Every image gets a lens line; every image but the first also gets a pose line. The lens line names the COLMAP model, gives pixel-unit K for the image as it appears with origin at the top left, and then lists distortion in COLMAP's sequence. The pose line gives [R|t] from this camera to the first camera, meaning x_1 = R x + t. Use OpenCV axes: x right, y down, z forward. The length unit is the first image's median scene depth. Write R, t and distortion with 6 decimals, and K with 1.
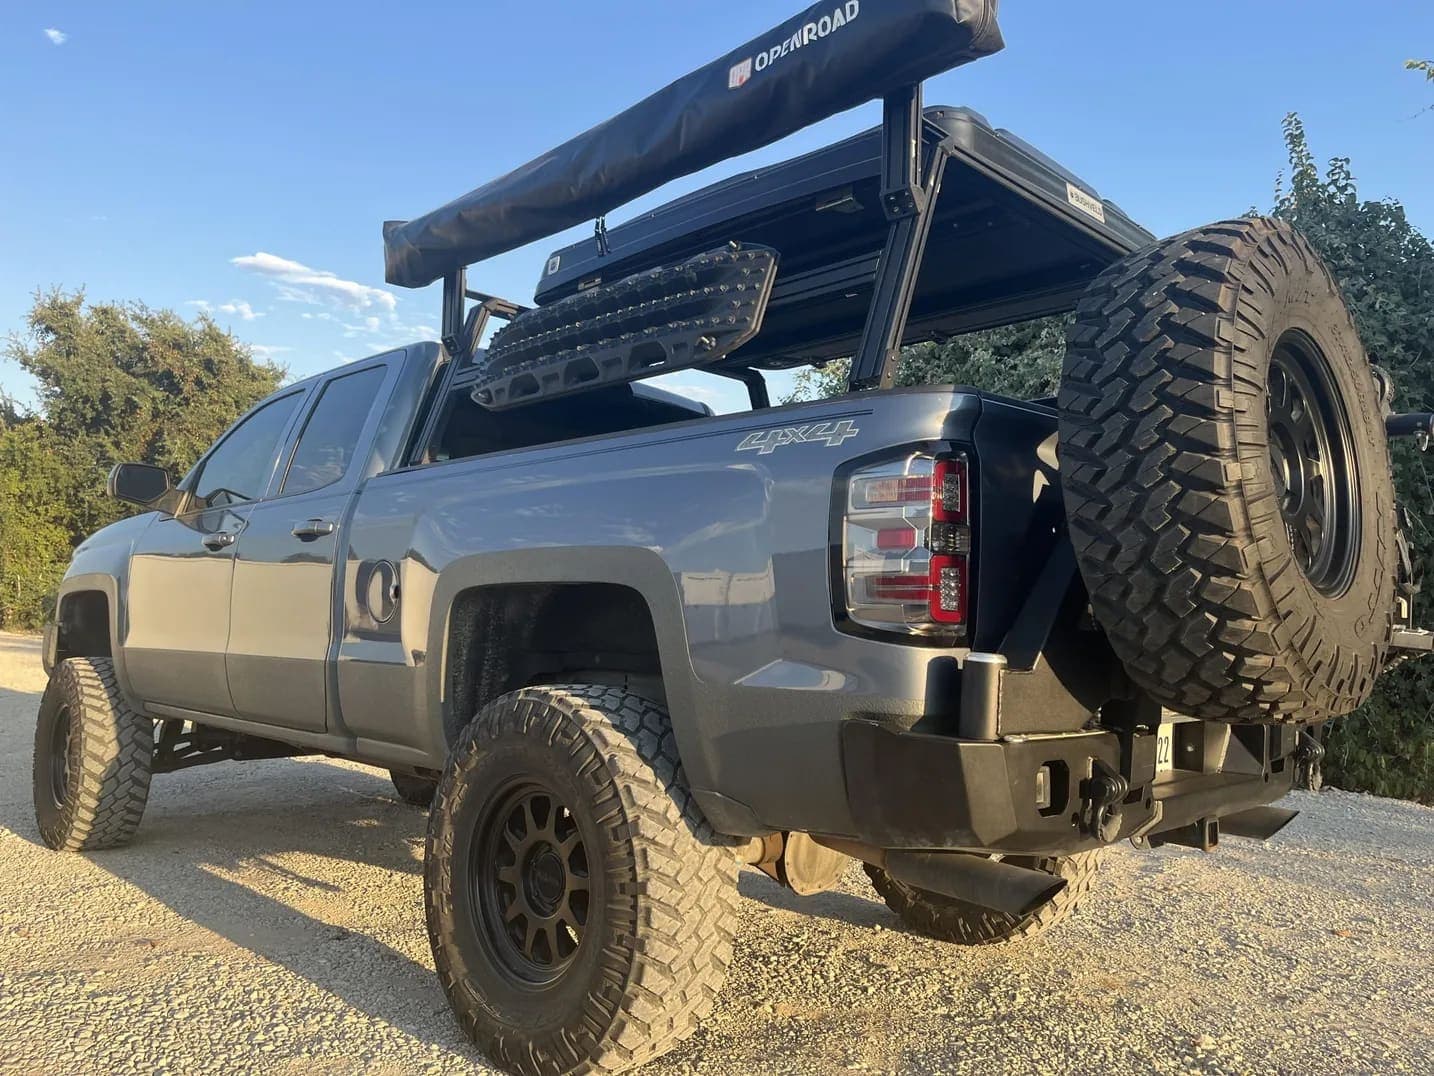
lens RADIAL K [[1088.6, 0, 725.2], [0, 1088.6, 541.7], [0, 0, 1]] dist [0.055733, -0.081643]
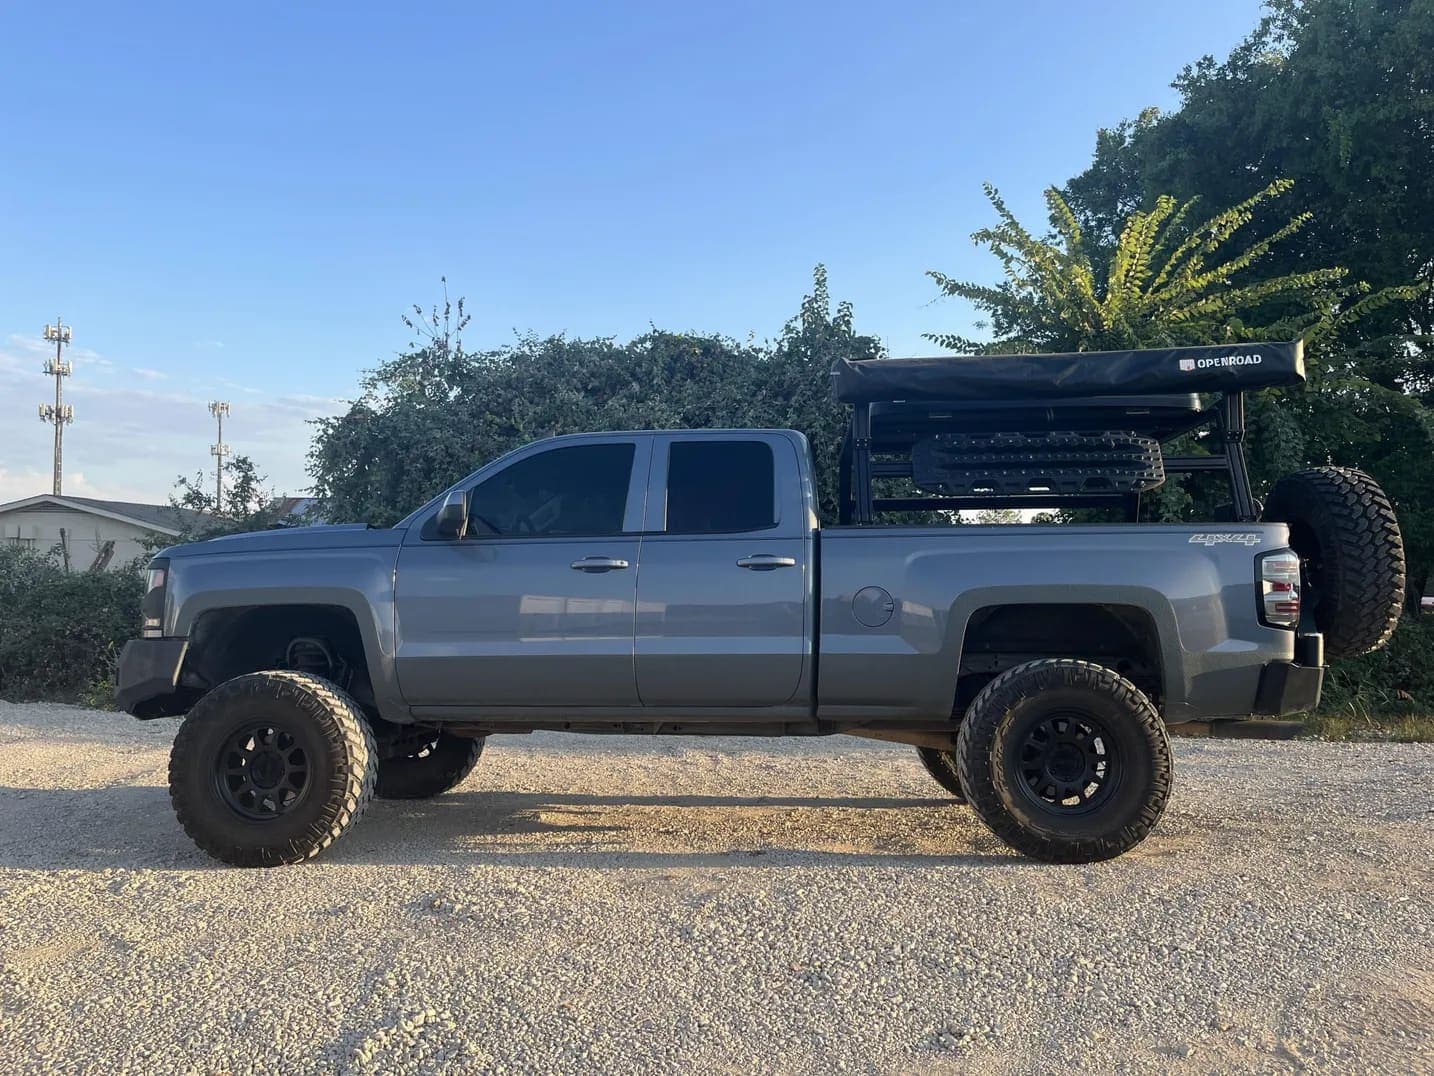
lens RADIAL K [[1088.6, 0, 711.9], [0, 1088.6, 544.2], [0, 0, 1]] dist [0.055733, -0.081643]
pose [[0.774374, 0.027726, 0.632121, -2.174207], [-0.027635, 0.999568, -0.009990, -0.034421], [-0.632125, -0.009733, 0.774806, -0.075412]]
